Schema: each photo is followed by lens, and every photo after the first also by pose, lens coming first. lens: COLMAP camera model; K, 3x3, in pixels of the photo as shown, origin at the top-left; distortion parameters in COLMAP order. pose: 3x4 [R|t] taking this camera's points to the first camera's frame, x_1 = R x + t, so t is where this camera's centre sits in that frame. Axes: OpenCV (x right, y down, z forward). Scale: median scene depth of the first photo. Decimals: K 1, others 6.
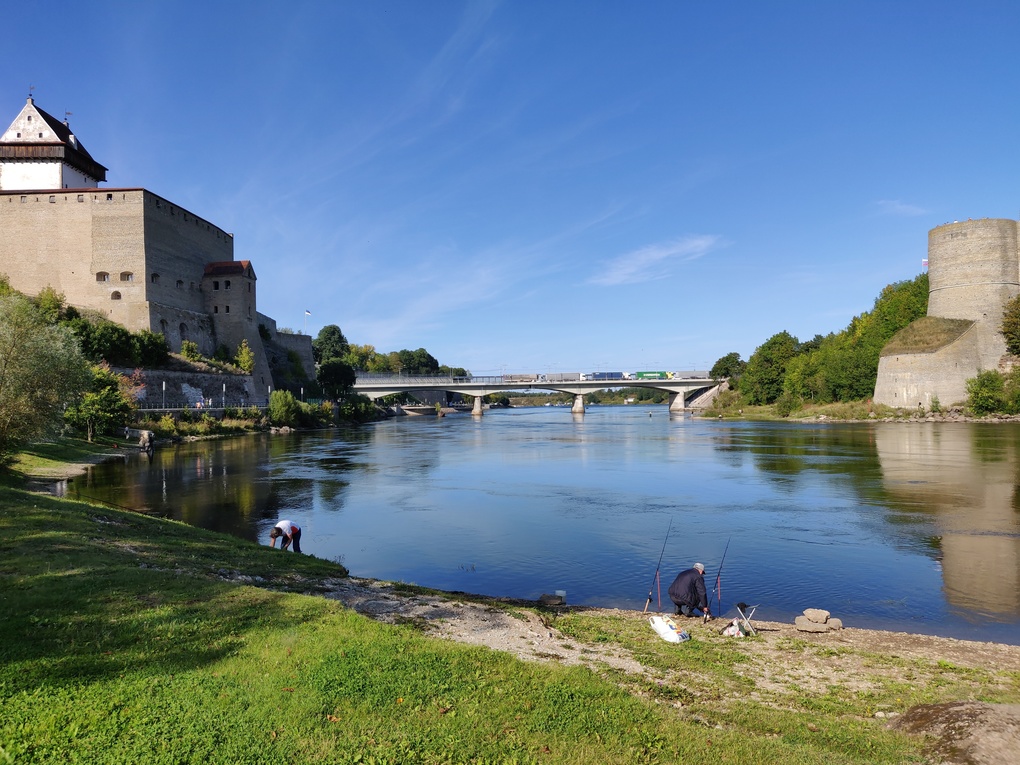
lens RADIAL K [[815.0, 0, 509.1], [0, 815.0, 383.3], [0, 0, 1]] dist [-0.015037, 0.080072]
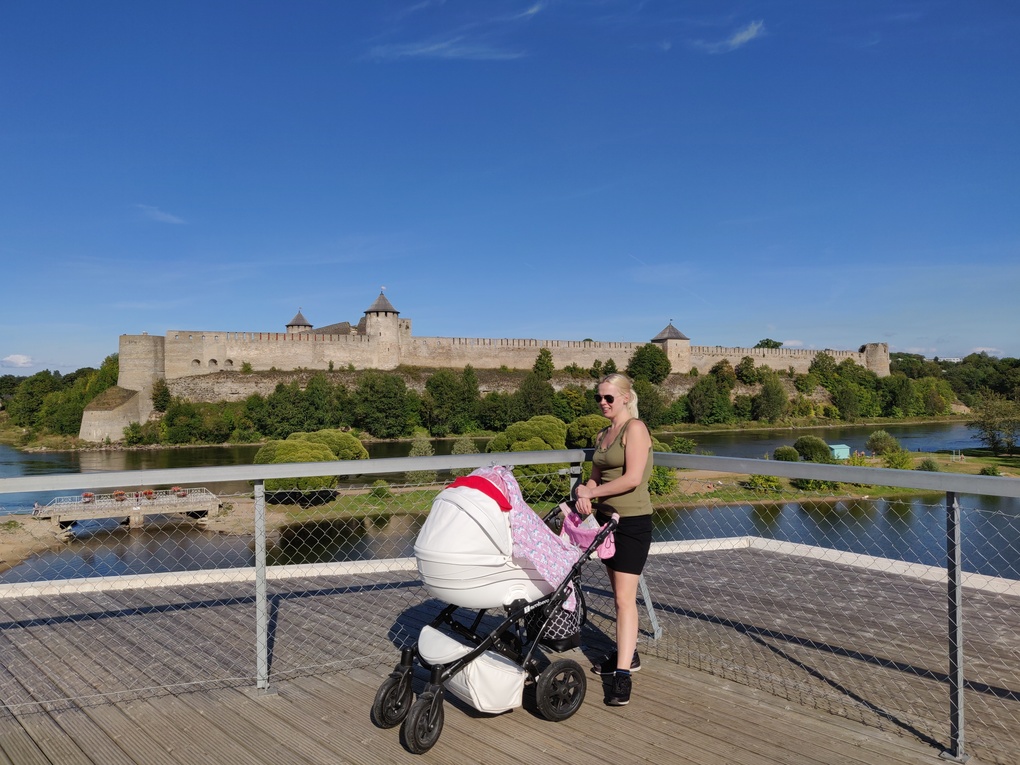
lens RADIAL K [[815.0, 0, 507.1], [0, 815.0, 384.8], [0, 0, 1]] dist [-0.015037, 0.080072]
pose [[0.701429, 0.012754, 0.712626, -0.142682], [-0.021684, 0.999759, 0.003450, -0.109891], [-0.712410, -0.017872, 0.701536, -0.820889]]
